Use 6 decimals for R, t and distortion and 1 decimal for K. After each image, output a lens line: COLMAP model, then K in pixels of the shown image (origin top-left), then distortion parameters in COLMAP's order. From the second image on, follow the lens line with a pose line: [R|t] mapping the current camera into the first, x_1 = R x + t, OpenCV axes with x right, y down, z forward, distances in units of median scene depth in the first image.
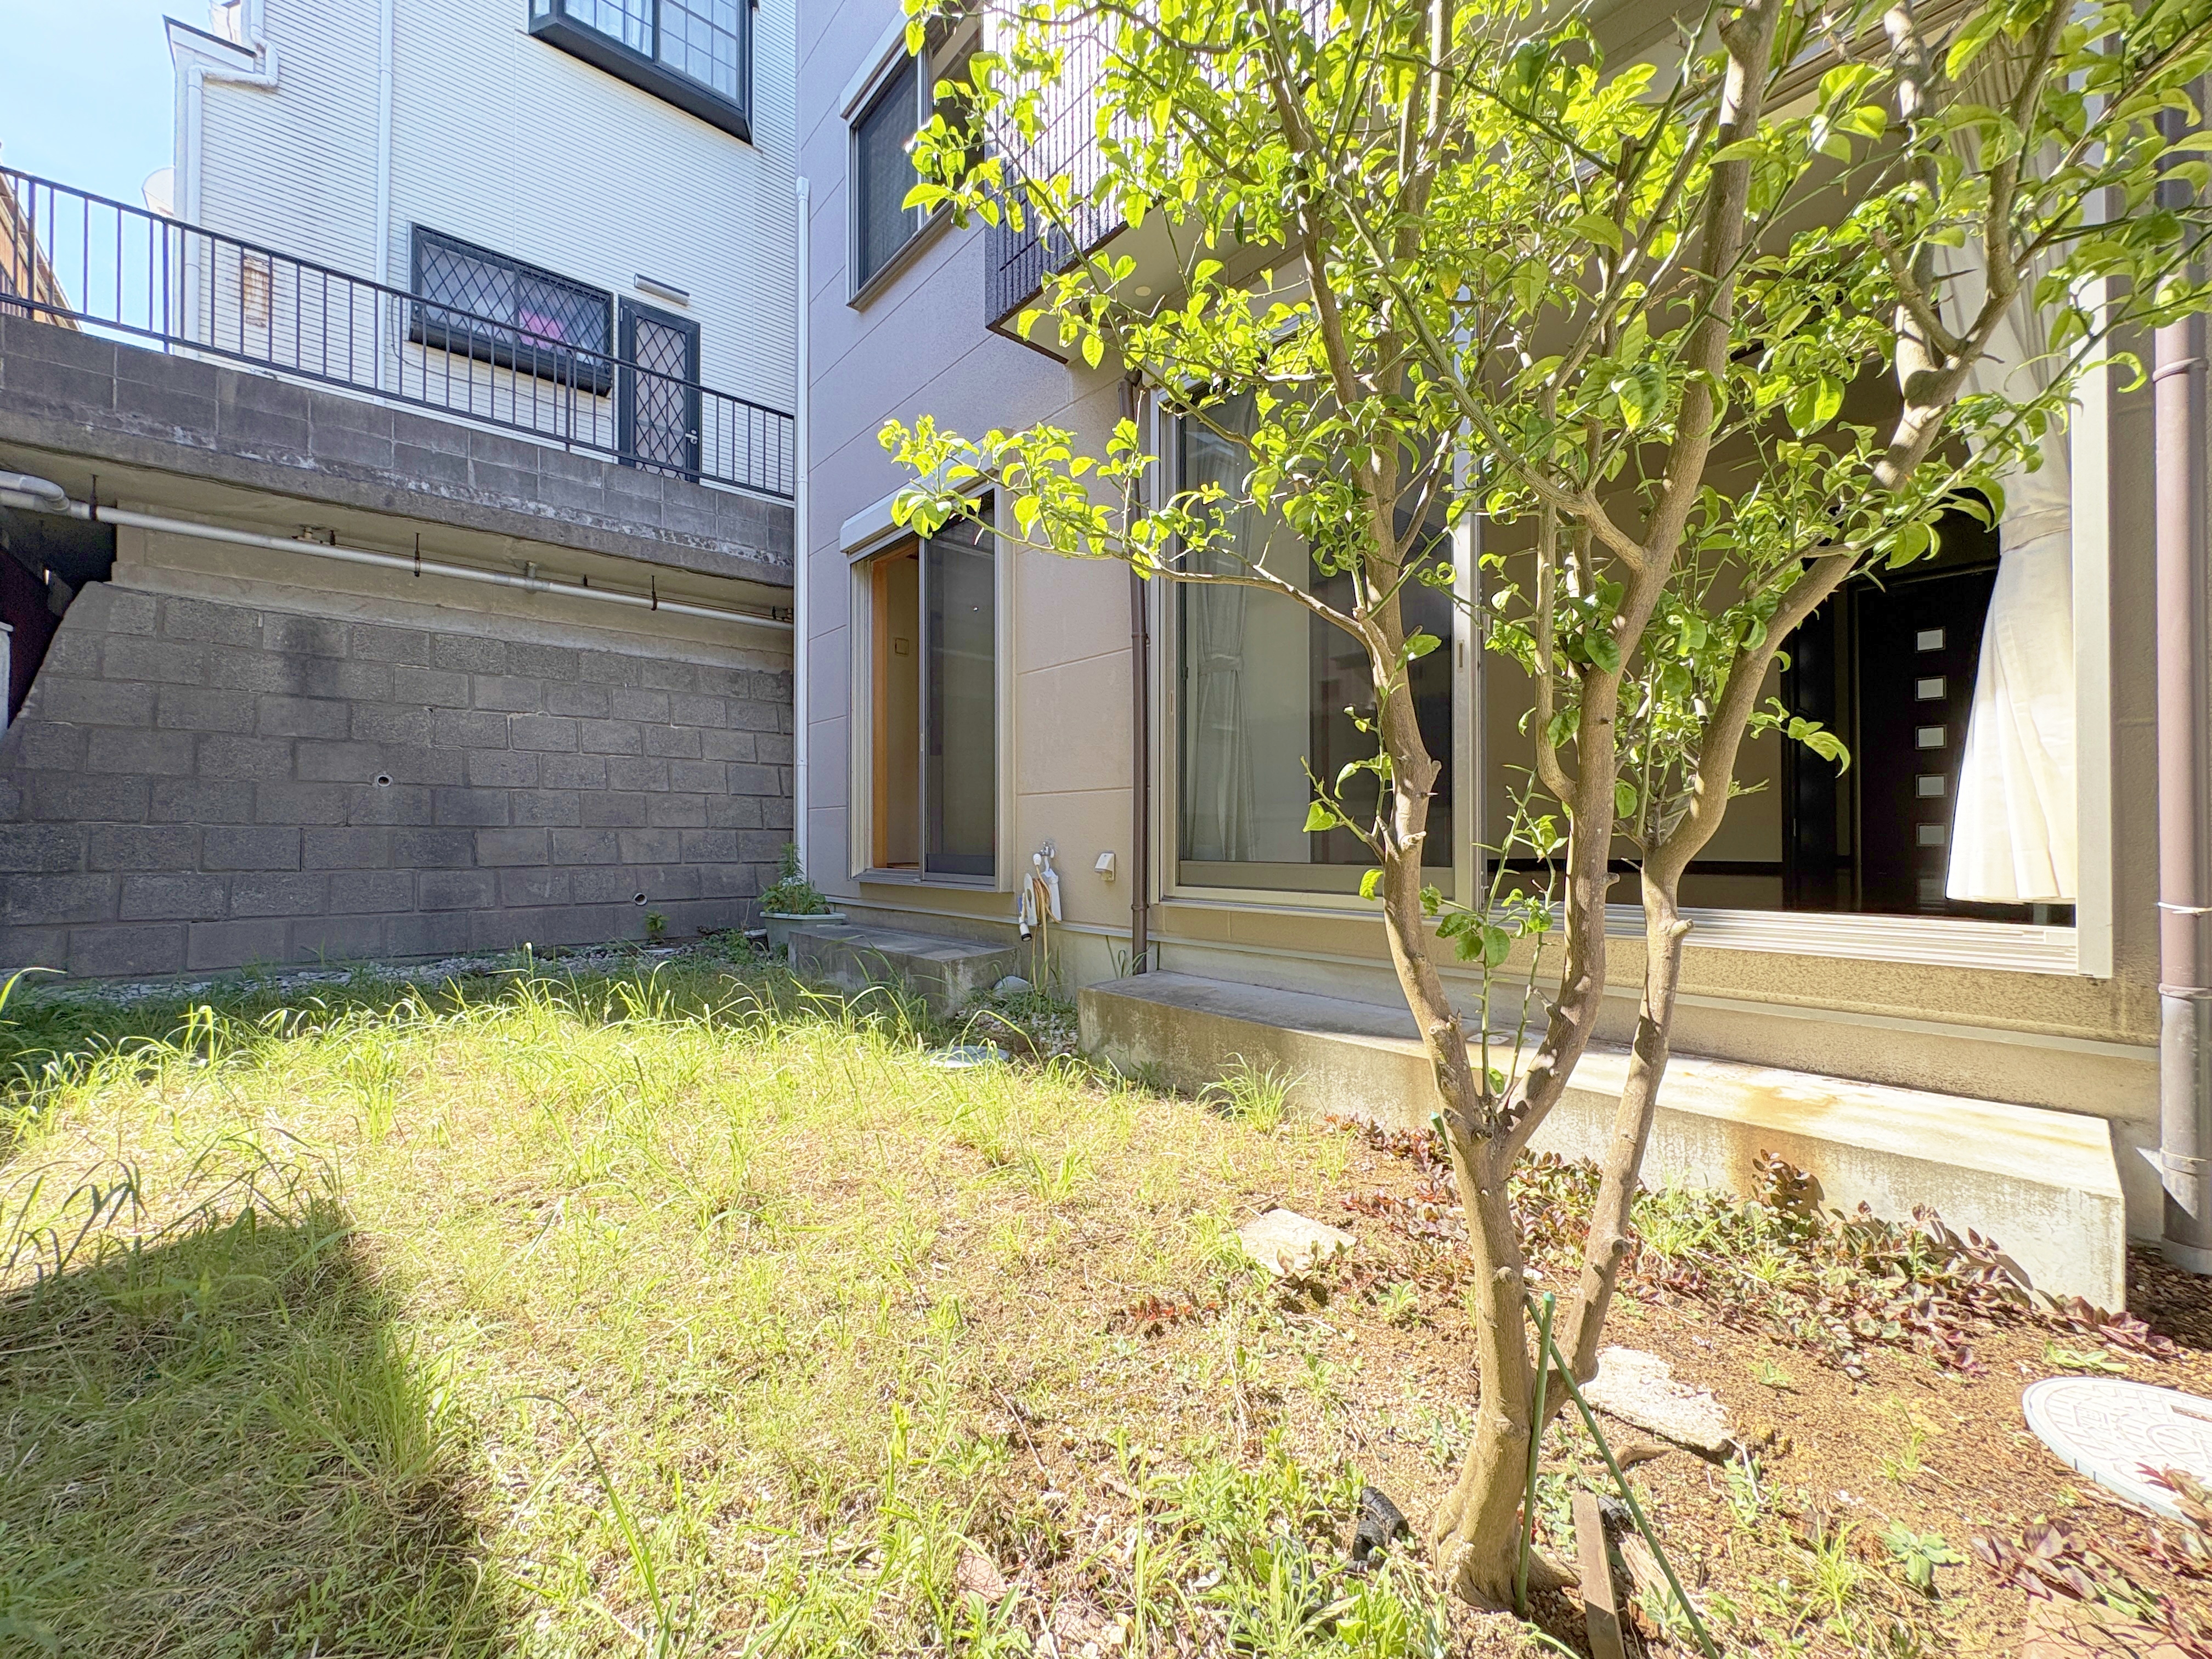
lens RADIAL K [[880.8, 0, 1108.0], [0, 880.8, 826.7], [0, 0, 1]] dist [0.001065, 0.000270]
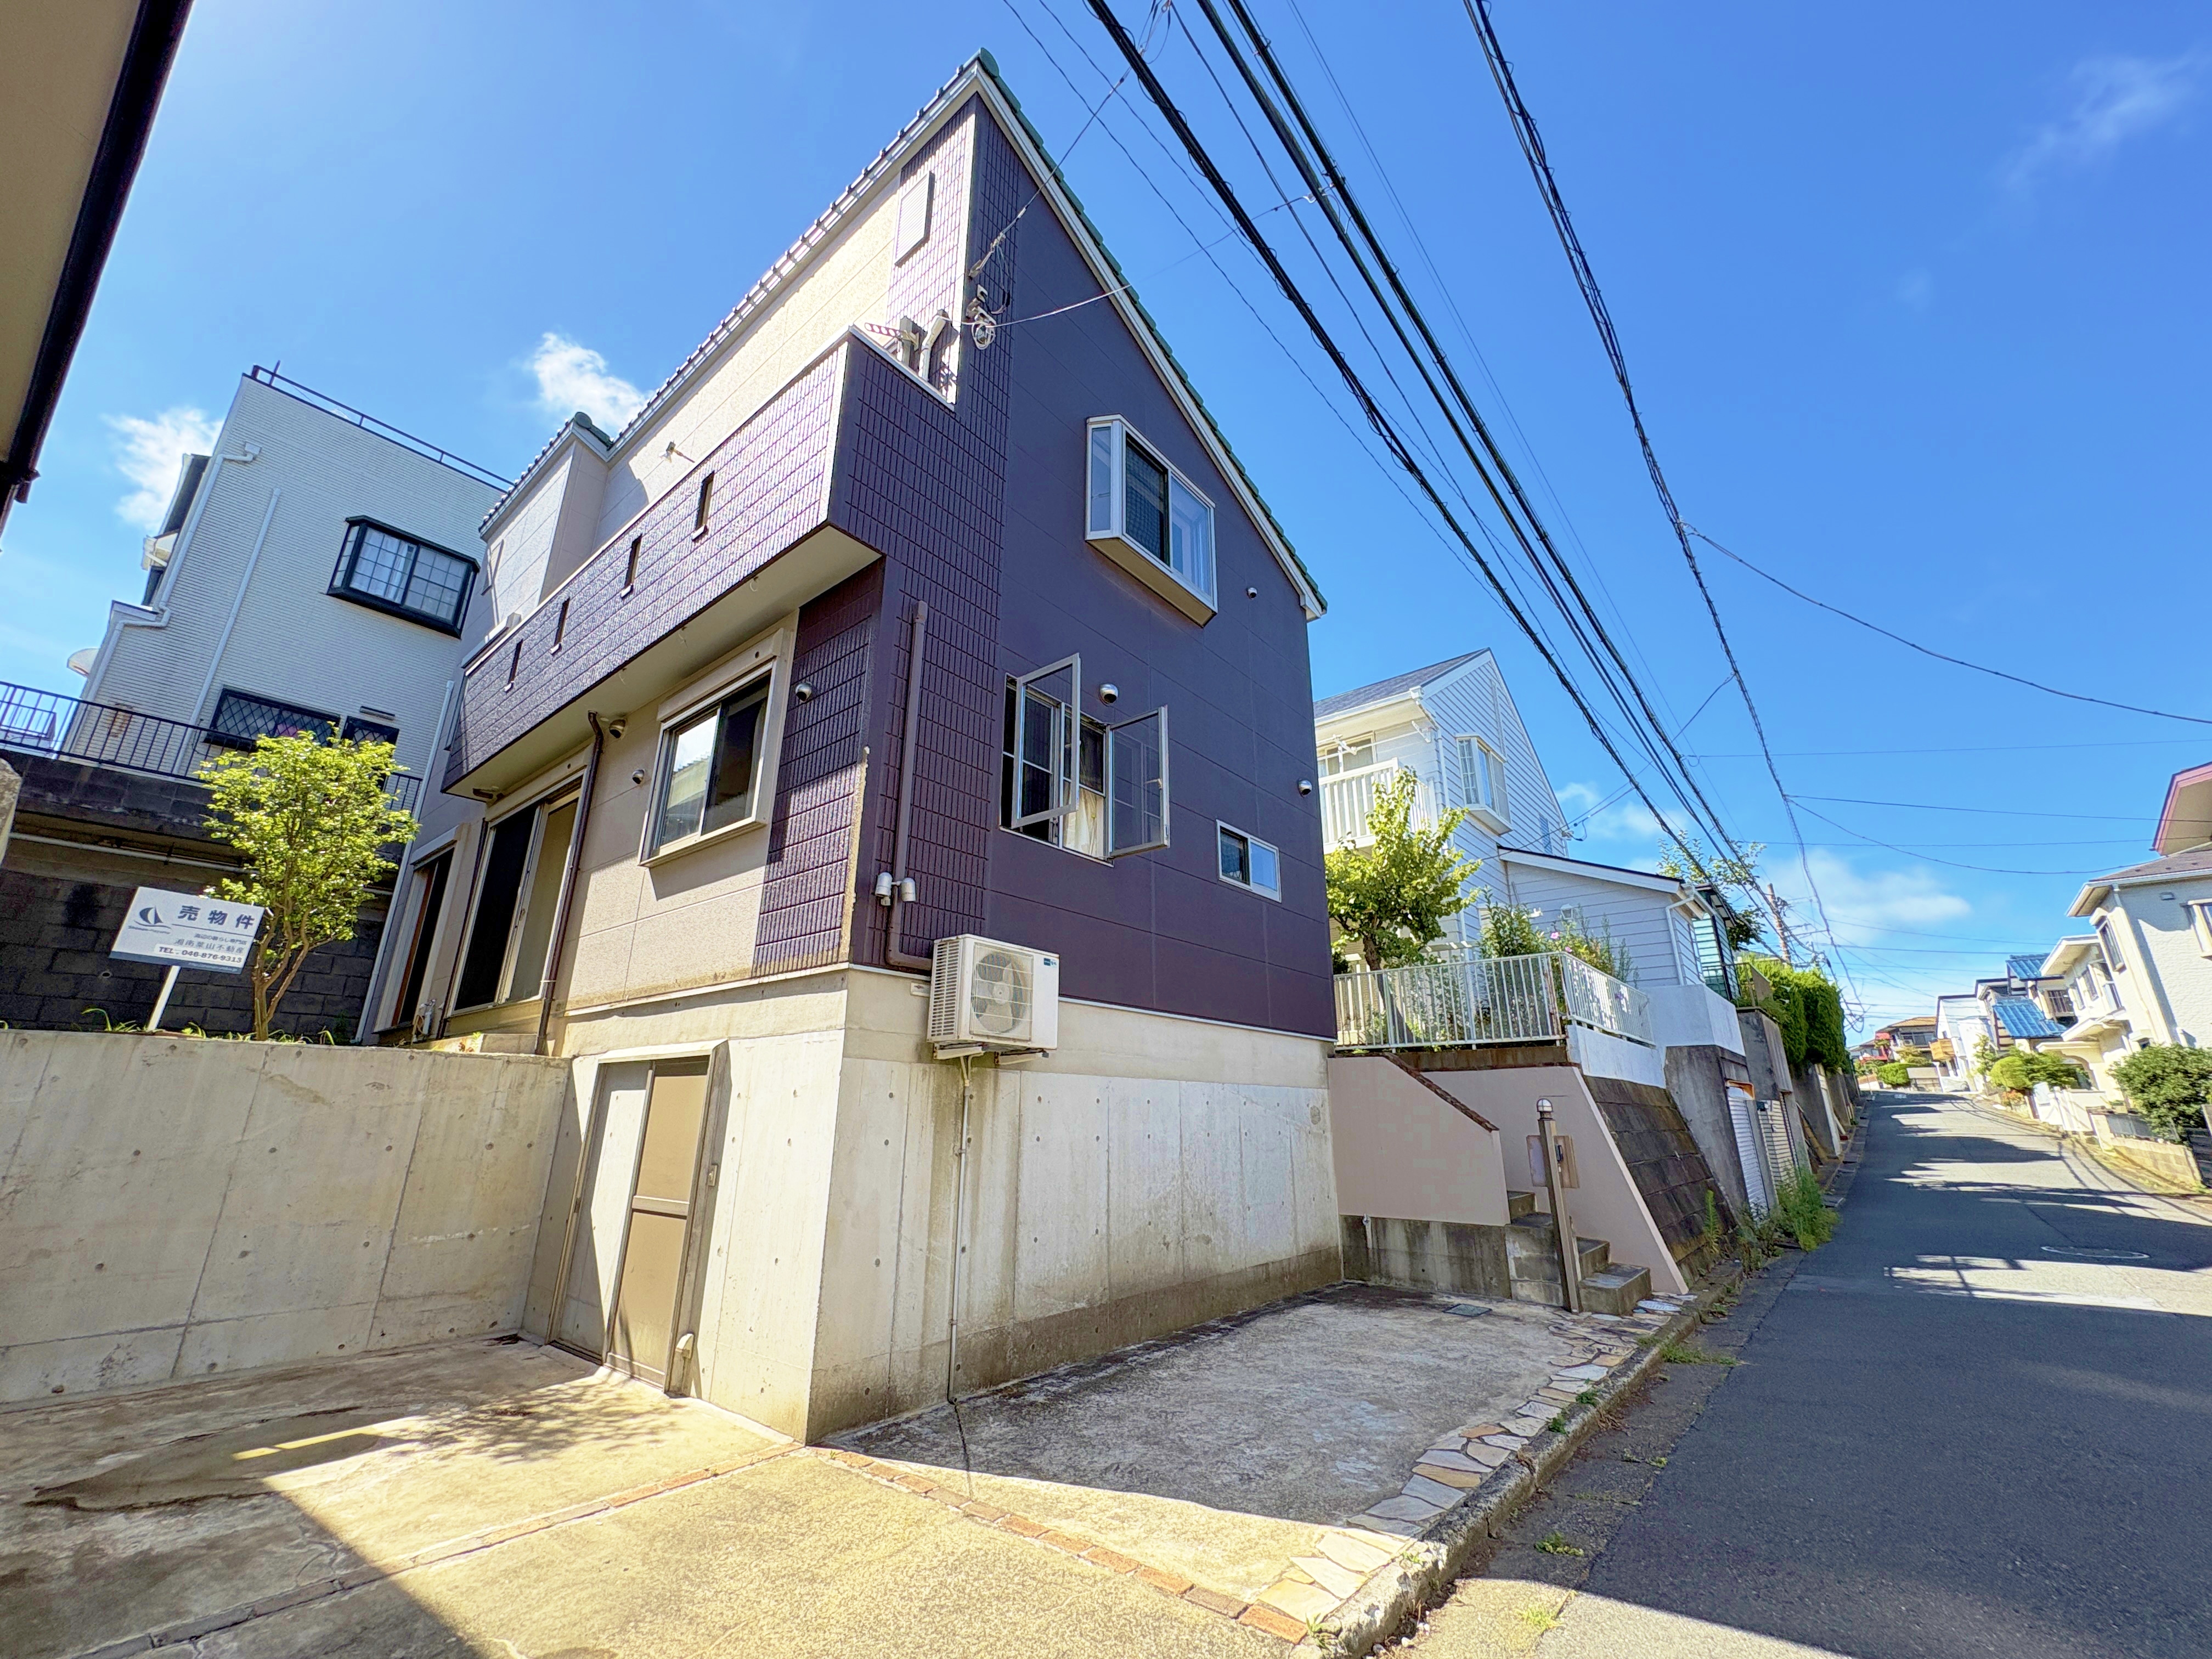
lens RADIAL K [[880.8, 0, 1105.5], [0, 880.8, 832.9], [0, 0, 1]] dist [0.001065, 0.000270]
pose [[0.988023, 0.051965, 0.145295, 0.900027], [-0.006040, 0.953893, -0.300085, 0.197787], [-0.154190, 0.295614, 0.942782, -1.077677]]
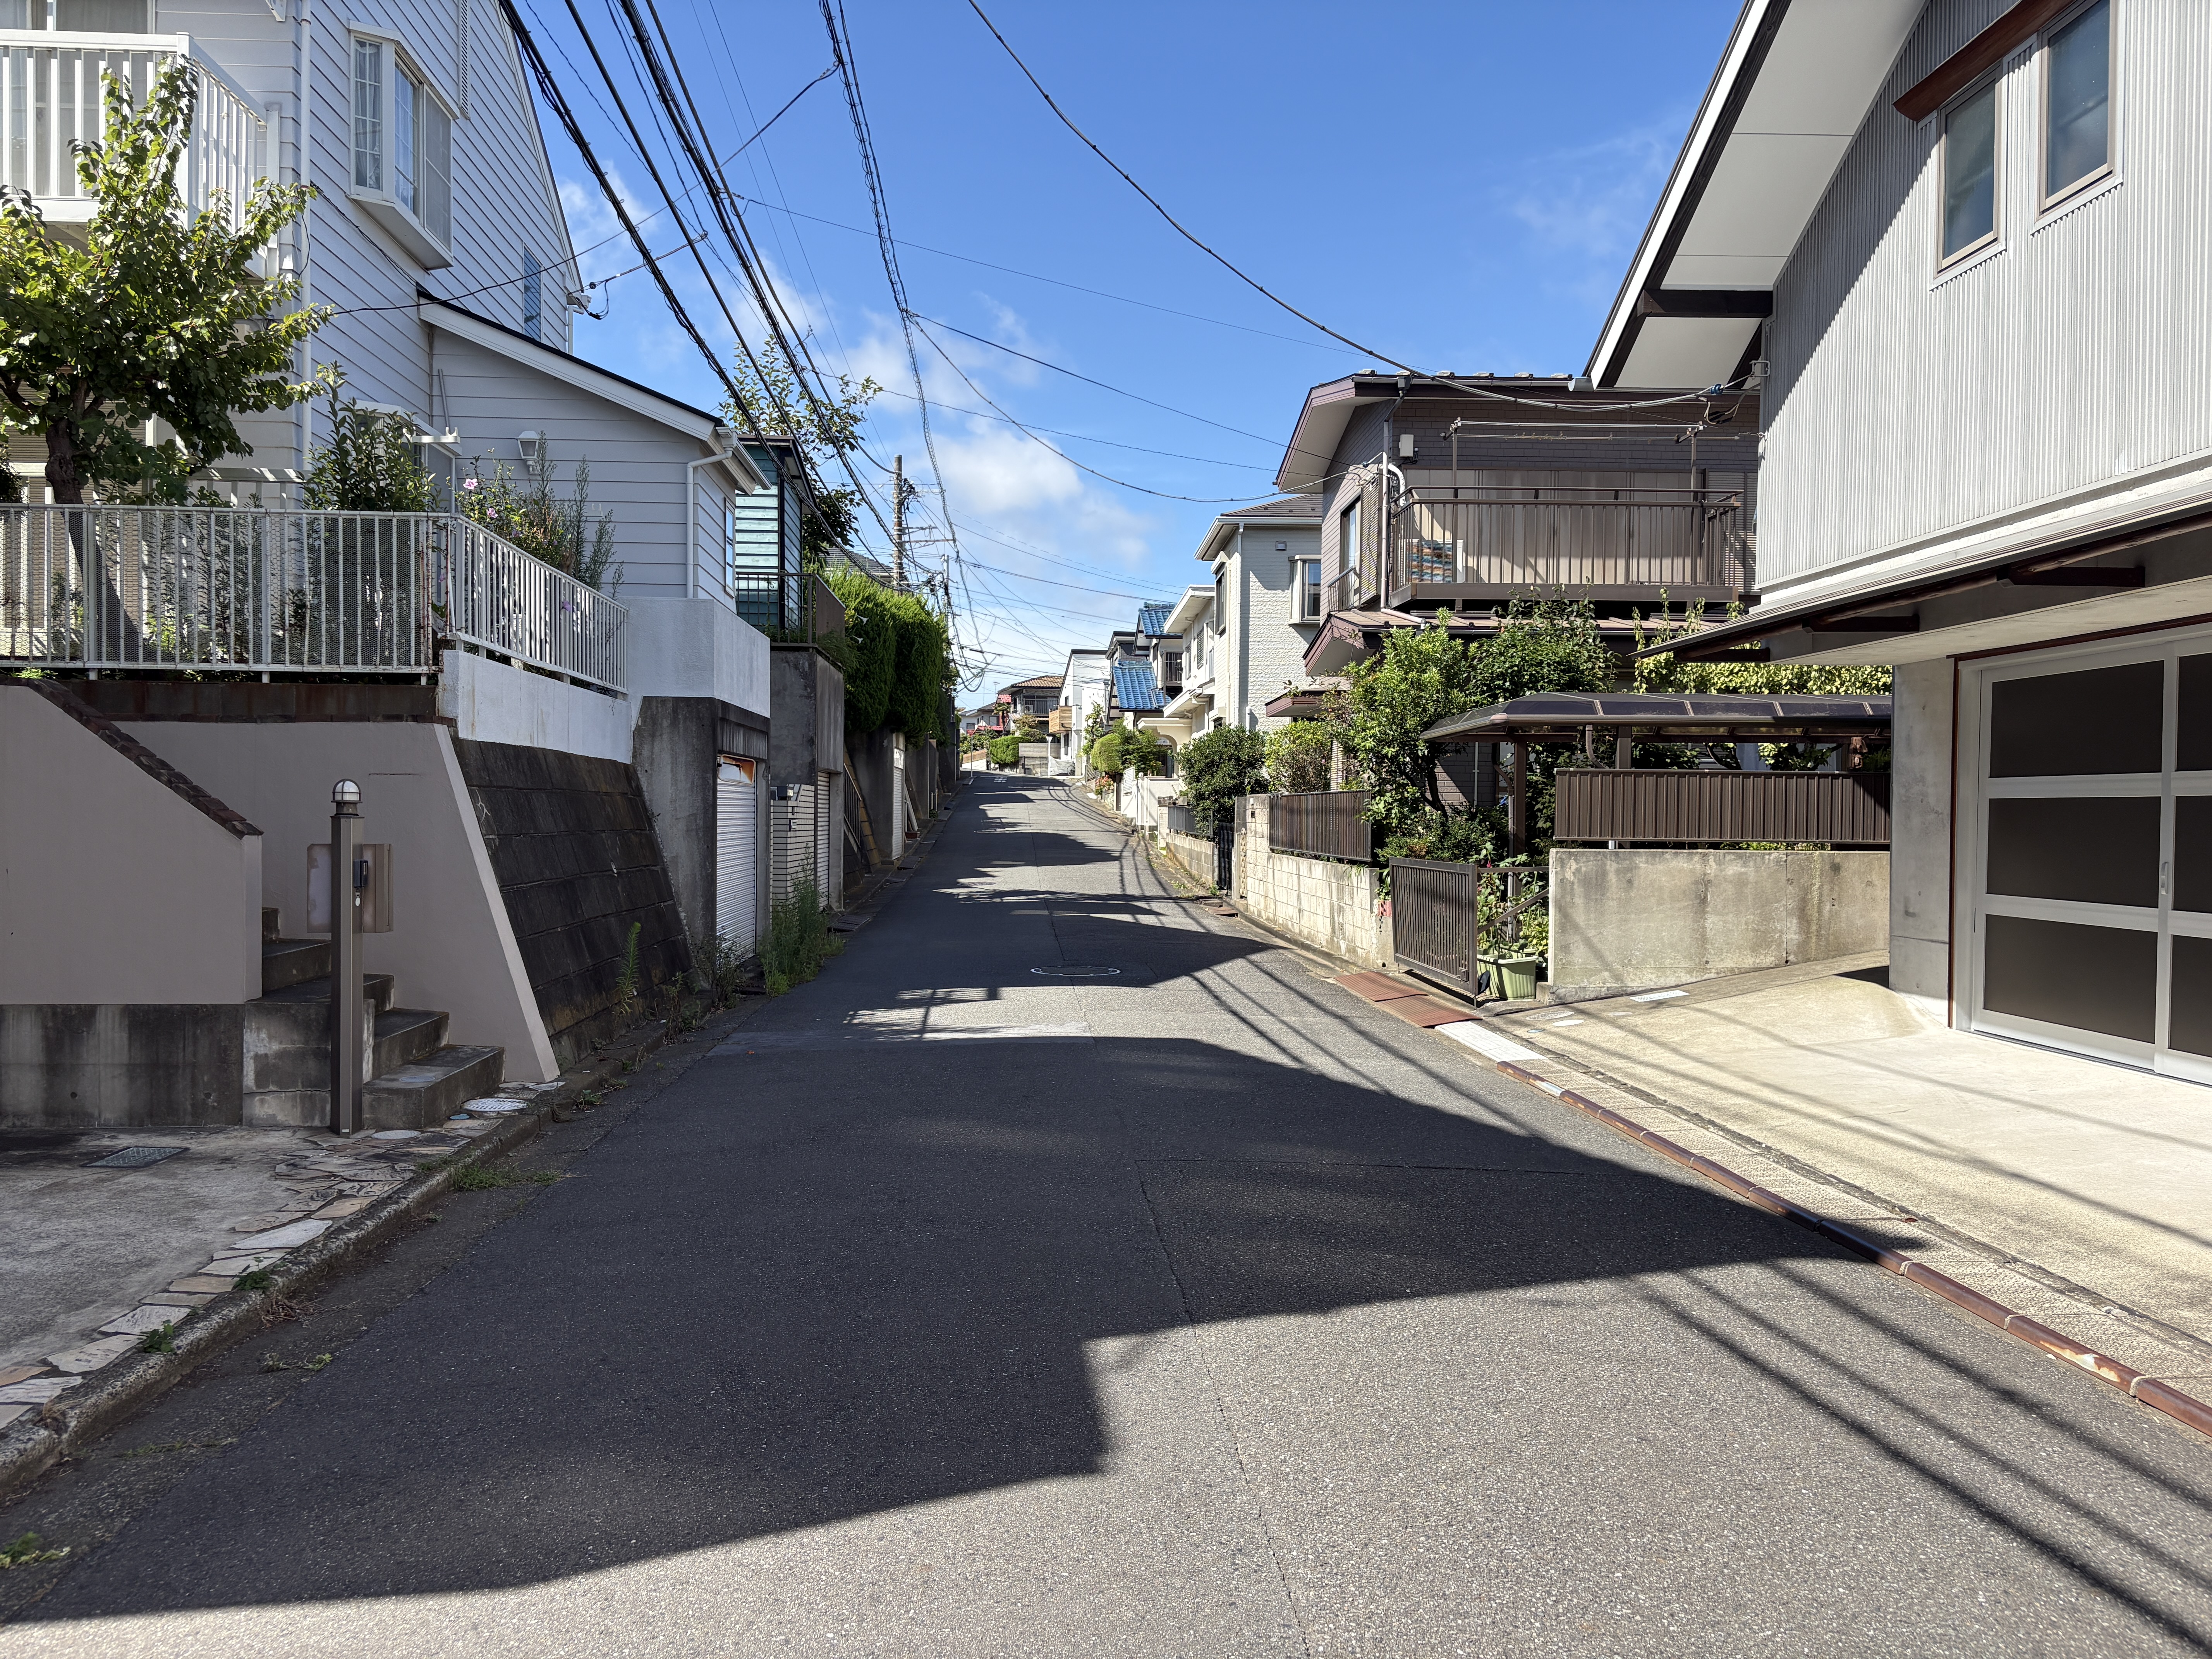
lens RADIAL K [[1664.6, 0, 1106.8], [0, 1664.6, 846.2], [0, 0, 1]] dist [0.026000, -0.033863]
pose [[0.603482, -0.009091, 0.797325, 1.052667], [-0.016998, 0.999561, 0.024262, 0.189277], [-0.797195, -0.028194, 0.603063, -1.114005]]
